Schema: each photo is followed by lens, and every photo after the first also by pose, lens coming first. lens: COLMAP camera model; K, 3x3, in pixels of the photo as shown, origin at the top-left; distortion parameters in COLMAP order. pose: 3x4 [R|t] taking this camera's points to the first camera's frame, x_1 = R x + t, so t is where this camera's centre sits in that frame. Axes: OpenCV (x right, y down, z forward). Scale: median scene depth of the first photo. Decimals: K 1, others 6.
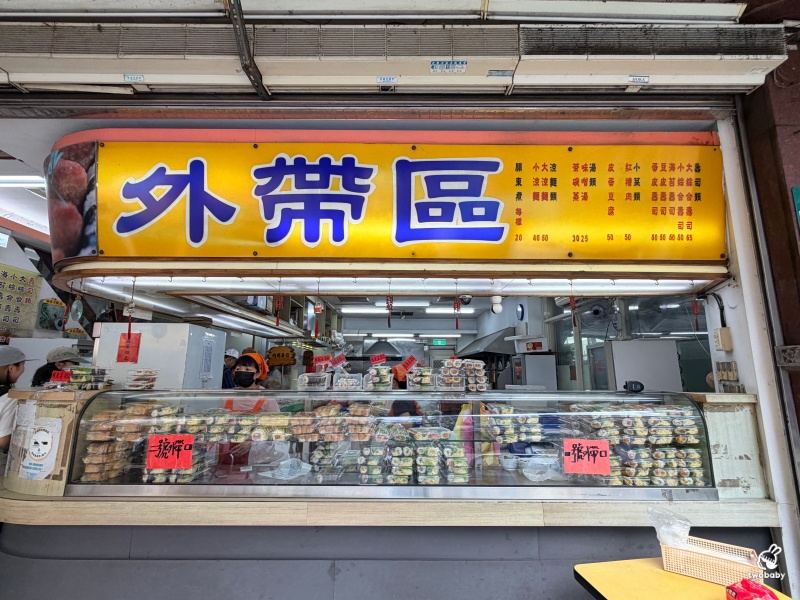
lens RADIAL K [[371.6, 0, 401.3], [0, 371.6, 299.3], [0, 0, 1]] dist [0.002213, 0.000048]
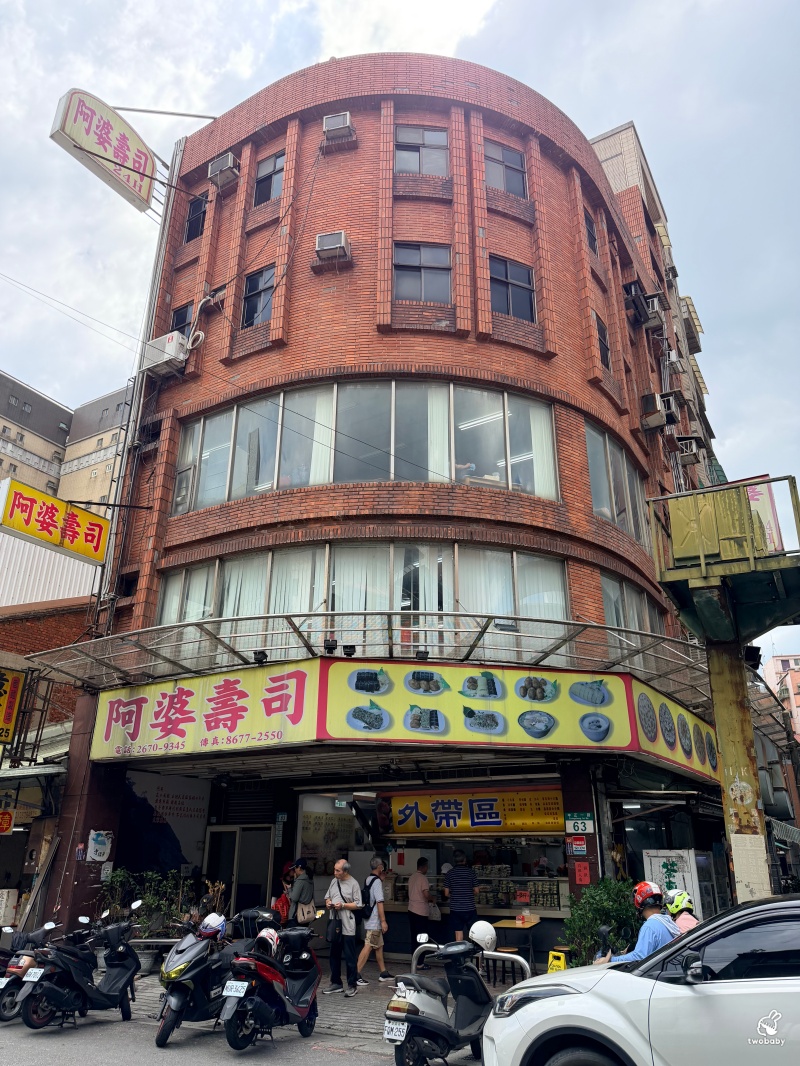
lens RADIAL K [[759.7, 0, 400.3], [0, 759.7, 533.0], [0, 0, 1]] dist [0.004859, 0.000056]
pose [[0.849961, -0.207265, -0.484362, 3.203700], [0.094730, 0.964504, -0.246491, -1.045241], [0.518258, 0.163624, 0.839426, -5.309372]]
